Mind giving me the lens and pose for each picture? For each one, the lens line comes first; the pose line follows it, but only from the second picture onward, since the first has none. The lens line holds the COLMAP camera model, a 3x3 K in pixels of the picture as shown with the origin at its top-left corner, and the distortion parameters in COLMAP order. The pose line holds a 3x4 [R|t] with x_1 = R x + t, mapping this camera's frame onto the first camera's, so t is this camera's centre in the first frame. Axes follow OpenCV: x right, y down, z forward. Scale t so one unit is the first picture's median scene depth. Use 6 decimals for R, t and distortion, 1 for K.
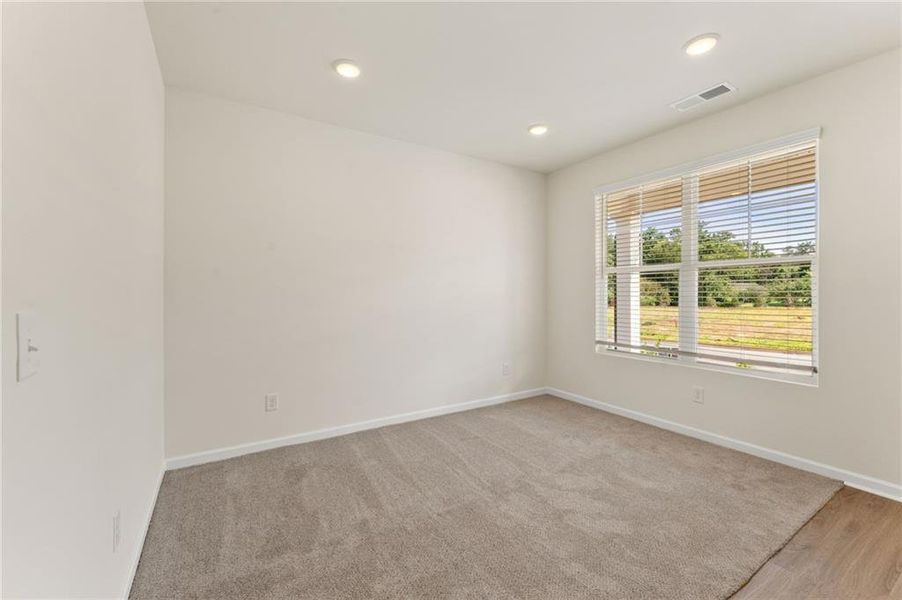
lens RADIAL K [[377.8, 0, 455.7], [0, 377.8, 294.4], [0, 0, 1]] dist [-0.000478, 0.000011]
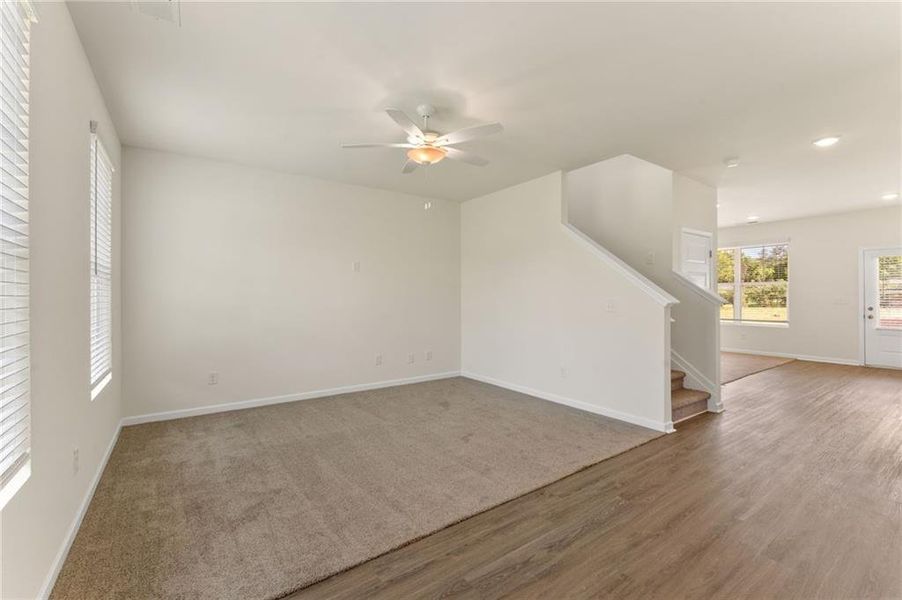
lens RADIAL K [[377.8, 0, 455.7], [0, 377.8, 294.4], [0, 0, 1]] dist [-0.000478, 0.000011]
pose [[0.999248, 0.000750, 0.038777, -1.451947], [-0.000593, 0.999992, -0.004043, 0.002386], [-0.038779, 0.004017, 0.999240, -1.528249]]
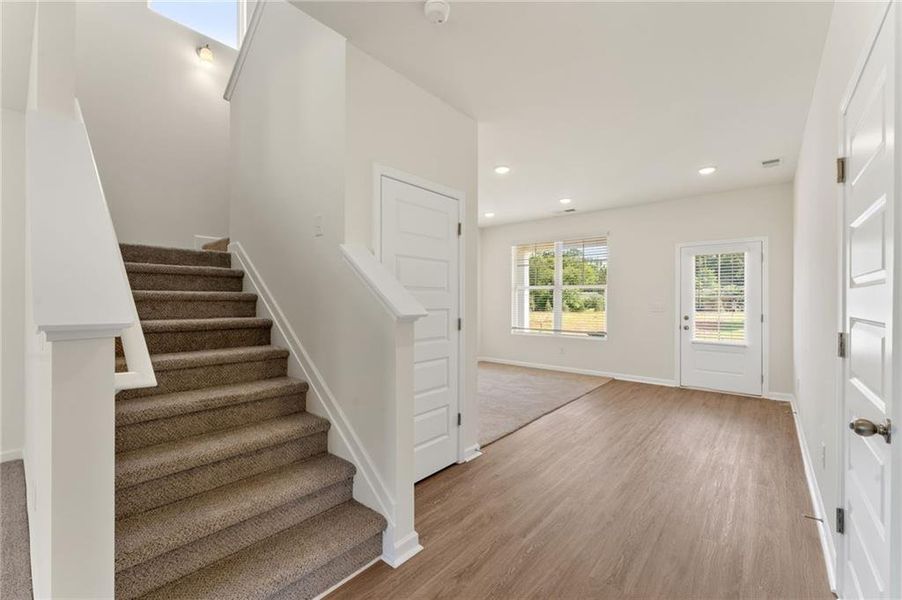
lens RADIAL K [[374.3, 0, 451.0], [0, 374.3, 300.0], [0, 0, 1]] dist [-0.001565, 0.000025]
pose [[0.955751, 0.005035, 0.294135, -0.571019], [-0.004439, 0.999987, -0.002694, 0.000776], [-0.294144, 0.001269, 0.955760, -0.815692]]
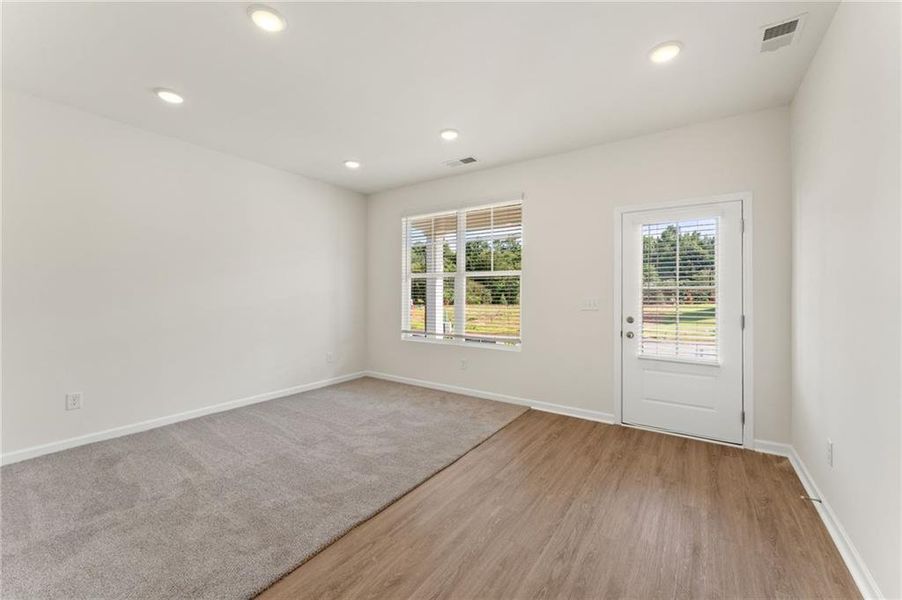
lens RADIAL K [[363.6, 0, 452.0], [0, 363.6, 293.8], [0, 0, 1]] dist [-0.001370, -0.000153]
pose [[0.920270, 0.004216, 0.391261, 0.057821], [-0.003731, 0.999991, -0.002001, -0.000507], [-0.391266, 0.000381, 0.920278, -0.278373]]
